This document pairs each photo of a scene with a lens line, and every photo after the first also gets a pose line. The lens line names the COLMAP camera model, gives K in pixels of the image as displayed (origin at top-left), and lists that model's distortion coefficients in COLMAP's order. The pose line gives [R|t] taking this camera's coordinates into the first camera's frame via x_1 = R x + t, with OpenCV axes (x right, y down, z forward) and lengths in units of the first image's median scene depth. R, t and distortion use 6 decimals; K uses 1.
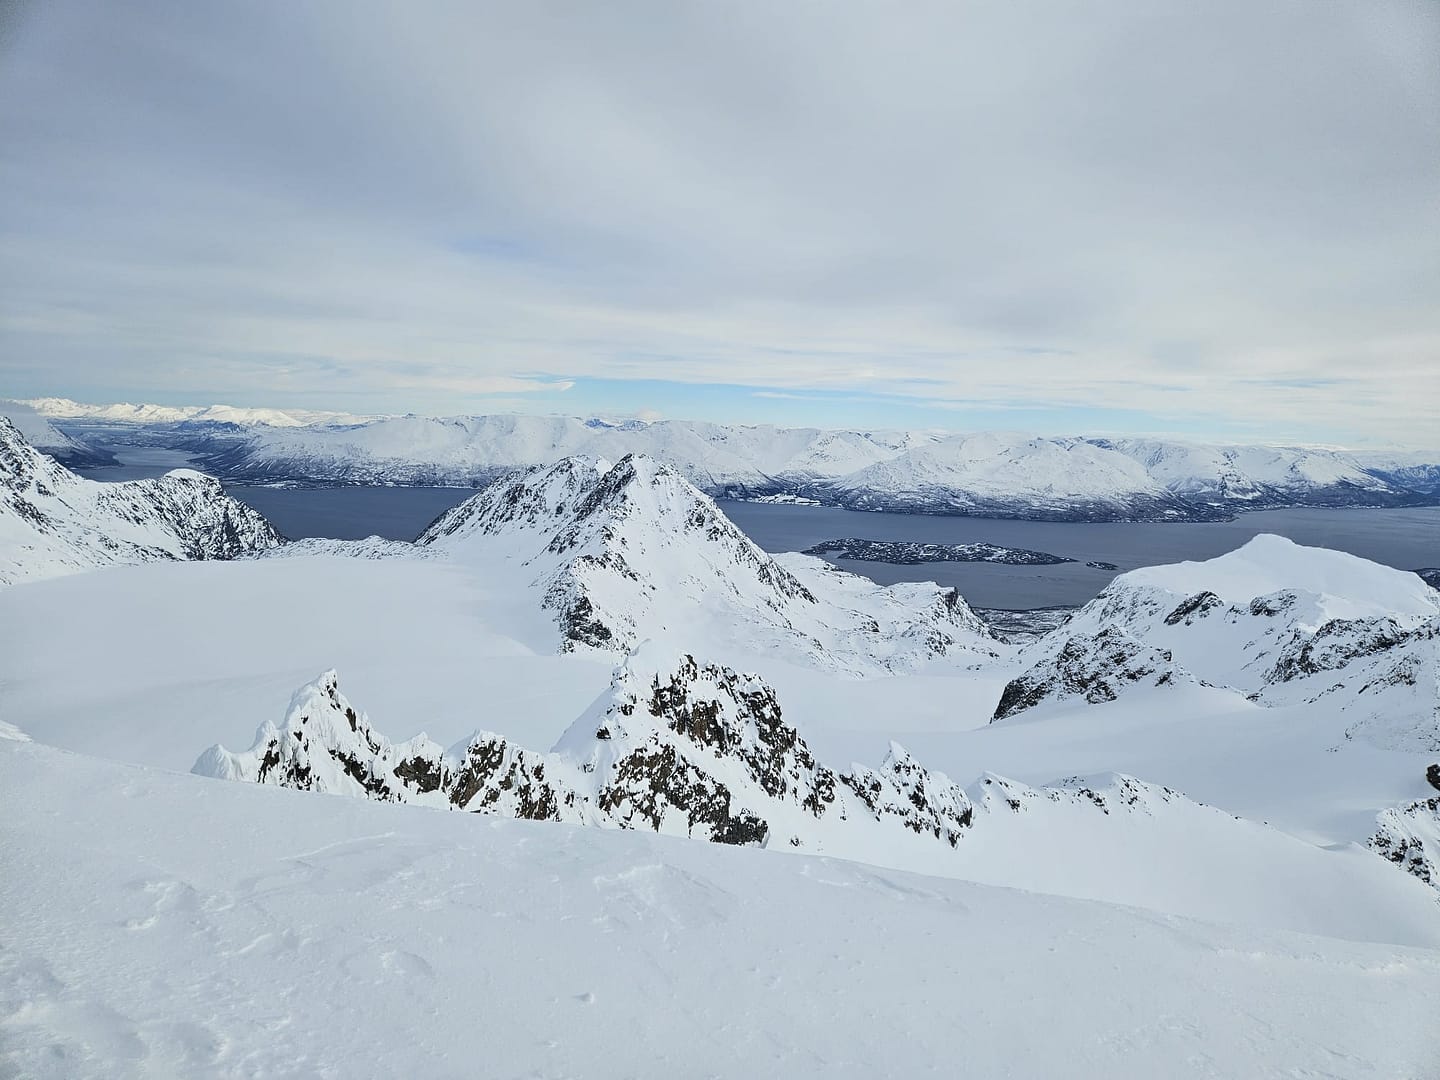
lens RADIAL K [[967.4, 0, 718.2], [0, 967.4, 550.4], [0, 0, 1]] dist [0.091976, -0.087307]
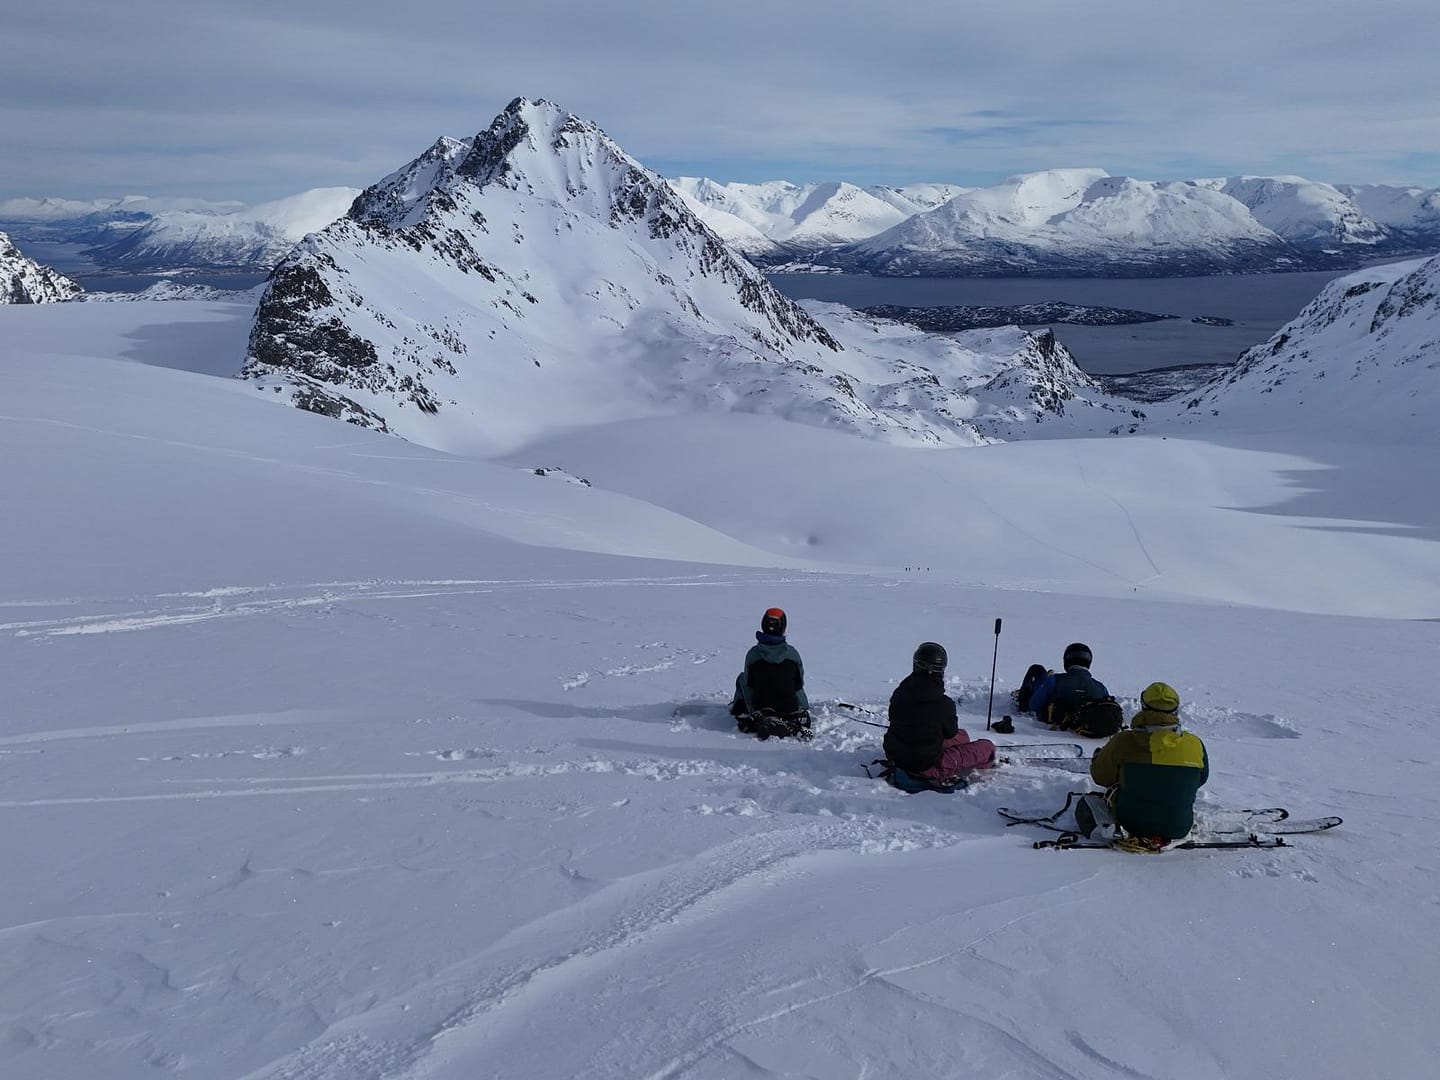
lens RADIAL K [[1068.4, 0, 716.1], [0, 1068.4, 552.9], [0, 0, 1]] dist [0.078152, -0.062492]
pose [[0.999180, -0.036729, -0.017066, 0.017034], [0.039232, 0.982401, 0.182619, 0.031686], [0.010058, -0.183139, 0.983036, 0.175652]]
